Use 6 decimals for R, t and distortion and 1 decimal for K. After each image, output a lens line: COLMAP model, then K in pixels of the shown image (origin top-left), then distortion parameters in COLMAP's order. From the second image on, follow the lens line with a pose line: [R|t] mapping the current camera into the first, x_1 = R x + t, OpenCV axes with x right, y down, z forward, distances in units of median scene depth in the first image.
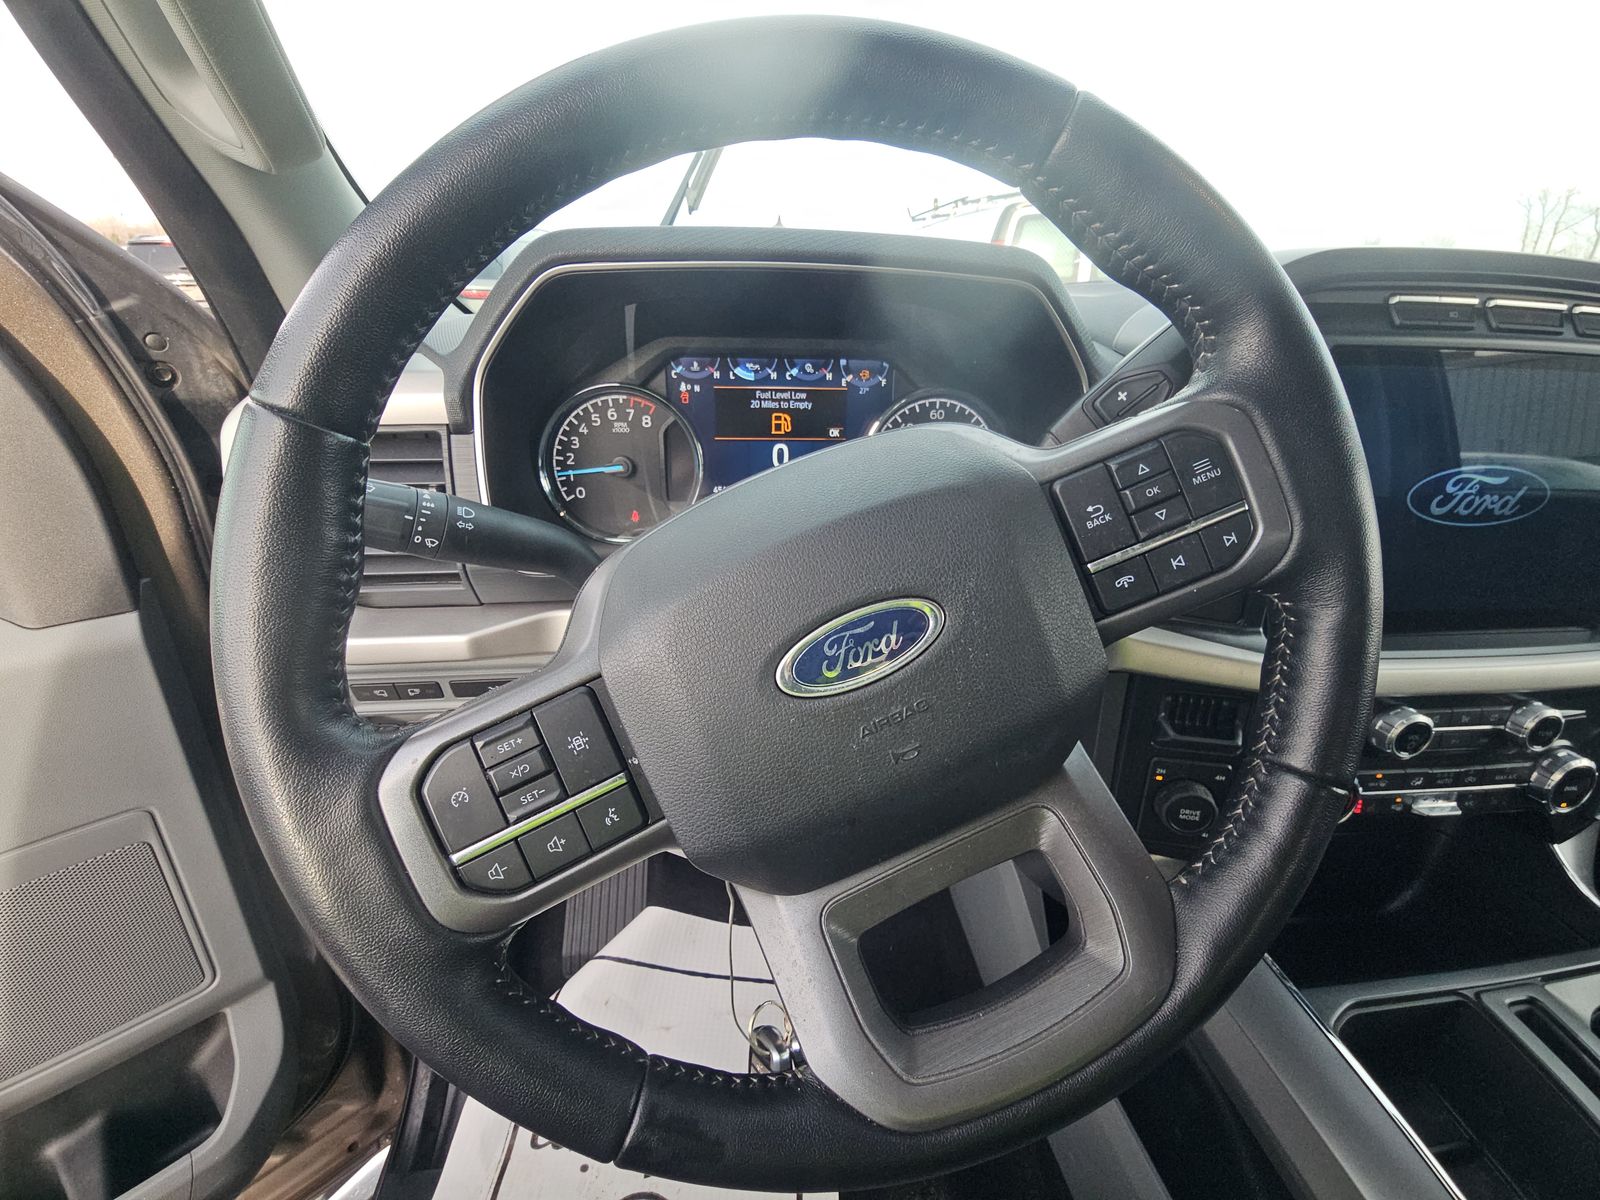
lens RADIAL K [[648.7, 0, 792.0], [0, 648.7, 605.2], [0, 0, 1]] dist [0.010282, -0.012021]
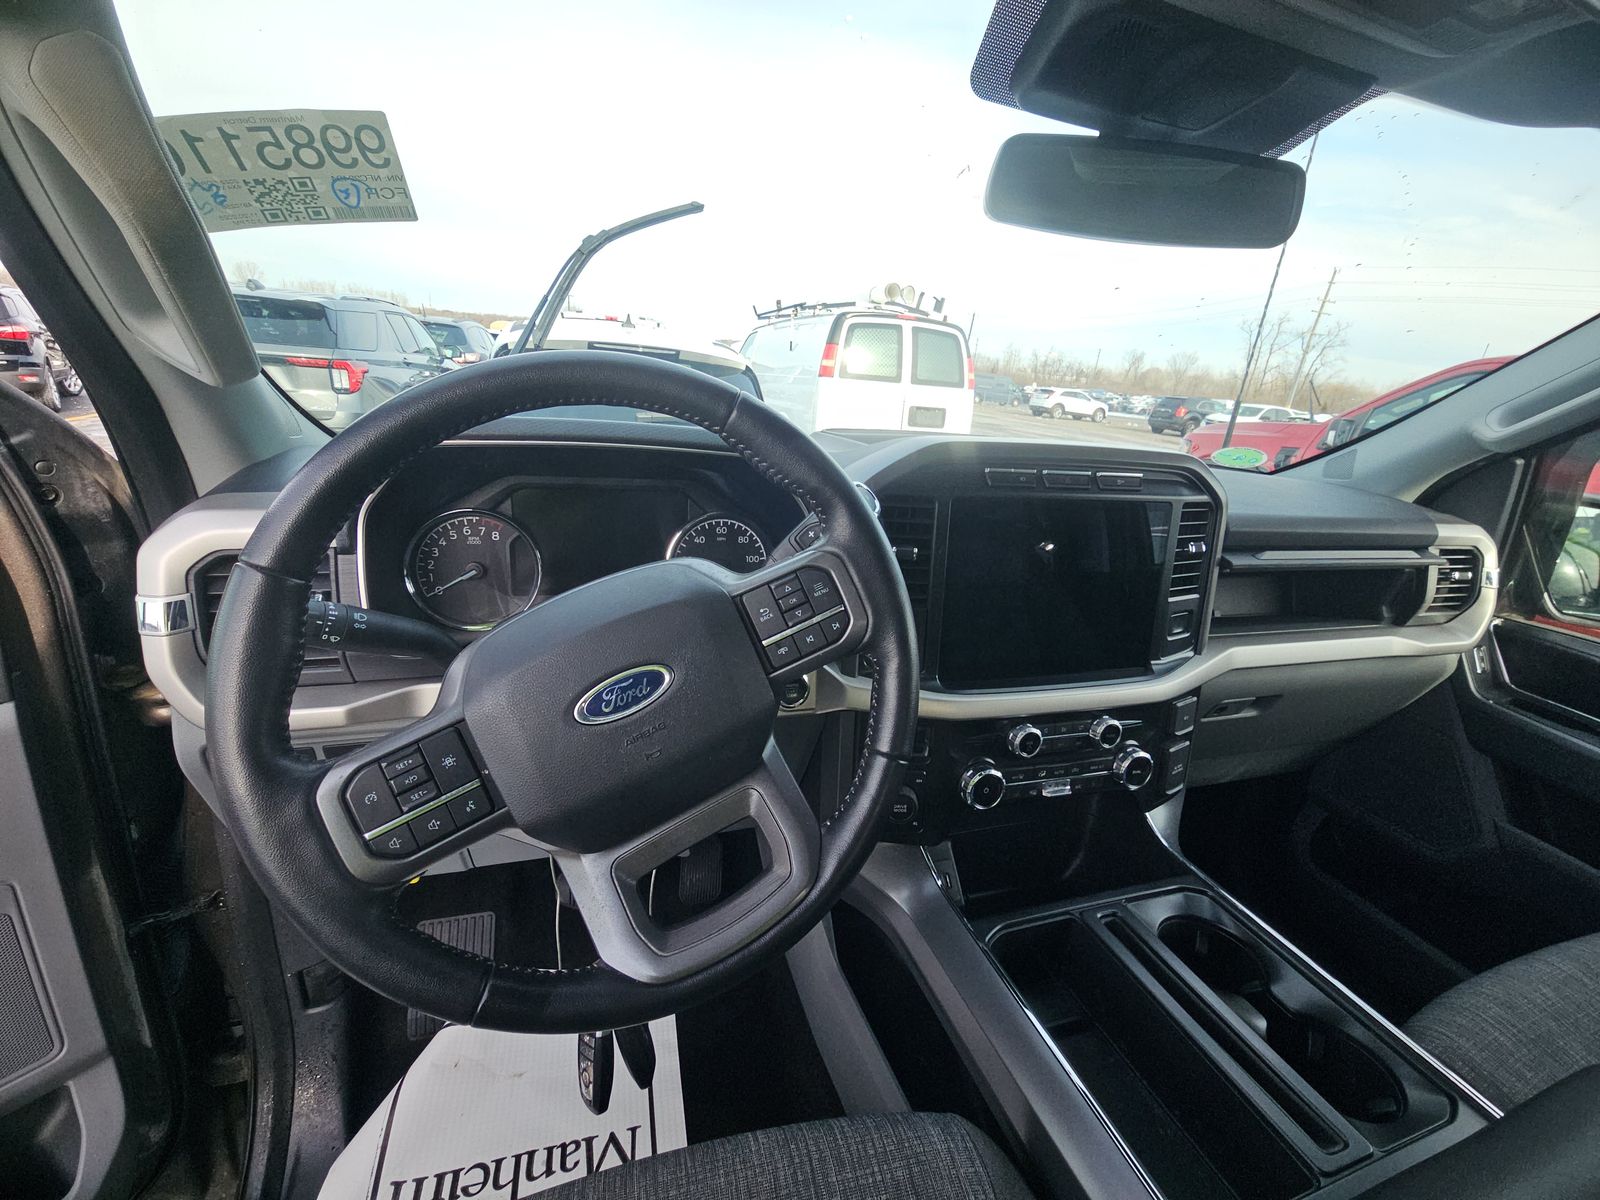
lens RADIAL K [[648.7, 0, 792.0], [0, 648.7, 605.2], [0, 0, 1]] dist [0.010282, -0.012021]
pose [[0.978270, -0.019931, 0.206373, 0.138651], [0.041479, 0.994060, -0.100620, 0.015831], [-0.203141, 0.106994, 0.973286, -0.604040]]
